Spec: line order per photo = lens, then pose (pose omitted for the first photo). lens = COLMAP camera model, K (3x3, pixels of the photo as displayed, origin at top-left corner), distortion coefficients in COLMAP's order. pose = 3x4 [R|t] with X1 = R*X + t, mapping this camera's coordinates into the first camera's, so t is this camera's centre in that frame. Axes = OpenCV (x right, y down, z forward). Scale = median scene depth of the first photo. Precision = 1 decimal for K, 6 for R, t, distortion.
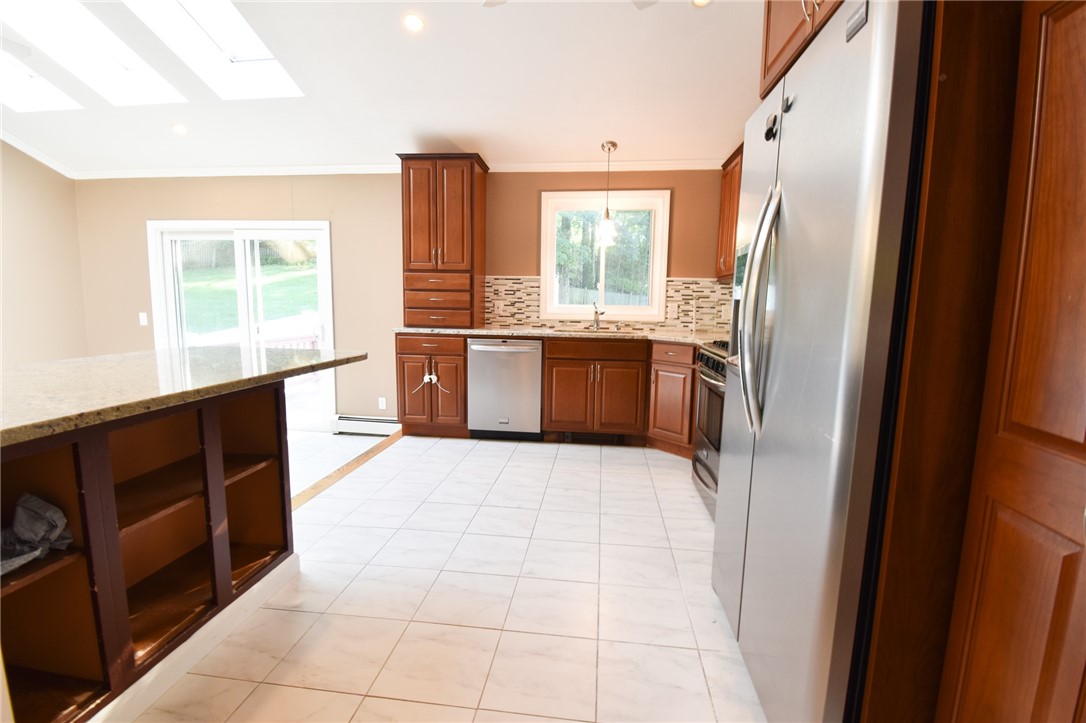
lens RADIAL K [[480.6, 0, 541.2], [0, 480.6, 366.9], [0, 0, 1]] dist [0.000070, -0.010767]
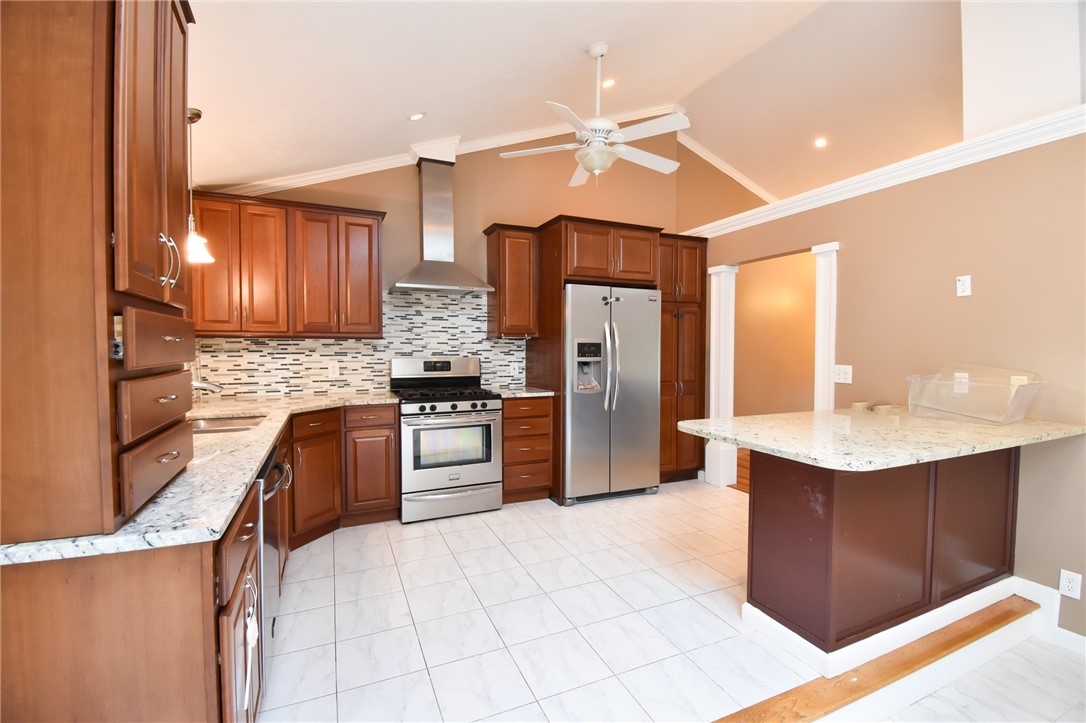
lens RADIAL K [[480.6, 0, 550.3], [0, 480.6, 363.8], [0, 0, 1]] dist [0.000070, -0.010767]
pose [[-0.530945, -0.050881, 0.845877, -0.579753], [0.099418, 0.987562, 0.121807, -0.169243], [-0.841554, 0.148768, -0.519283, 0.915946]]
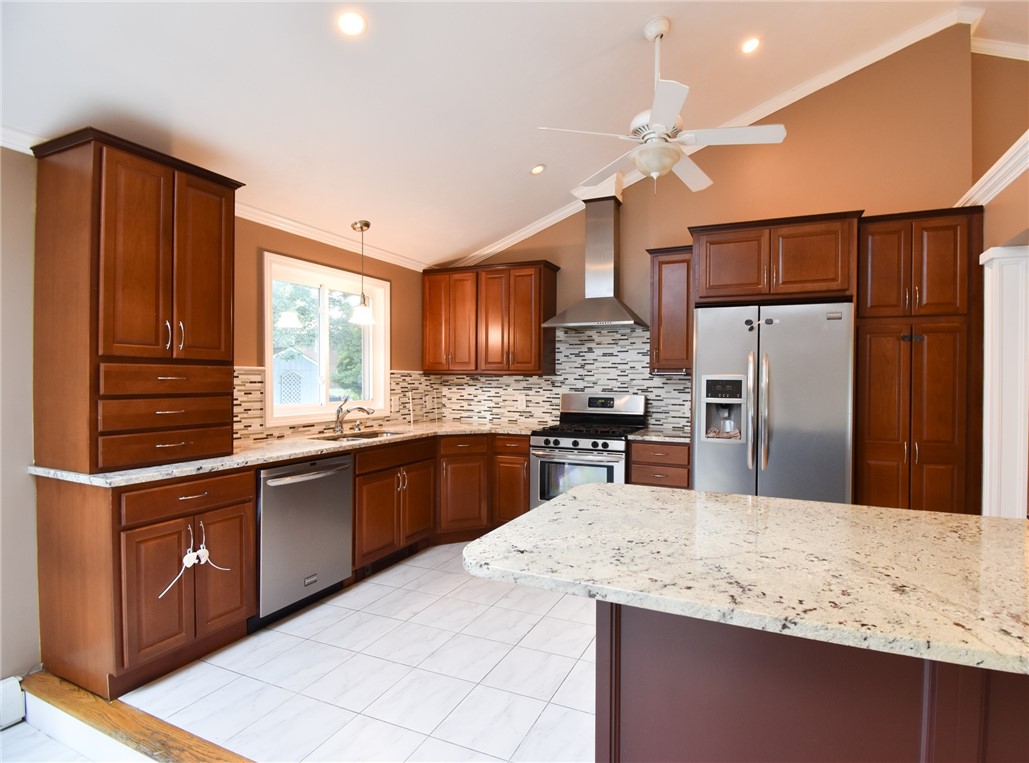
lens RADIAL K [[505.3, 0, 576.0], [0, 505.3, 383.7], [0, 0, 1]] dist [-0.003477, -0.006896]
pose [[0.244288, -0.026529, 0.969340, -0.634590], [0.125127, 0.992131, -0.004381, -0.108196], [-0.961596, 0.122361, 0.245685, 0.397192]]
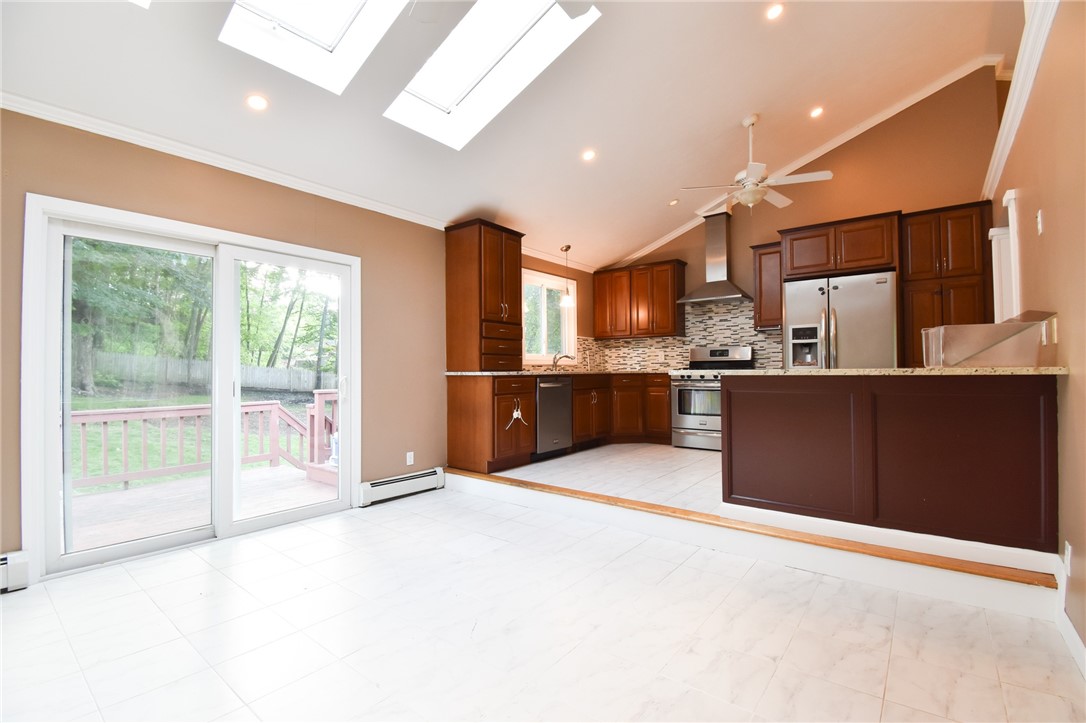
lens RADIAL K [[480.6, 0, 541.3], [0, 480.6, 364.1], [0, 0, 1]] dist [0.000070, -0.010767]
pose [[0.518871, -0.009875, 0.854795, -1.112014], [0.129521, 0.989298, -0.067192, -0.009690], [-0.844984, 0.145578, 0.514597, 0.324110]]
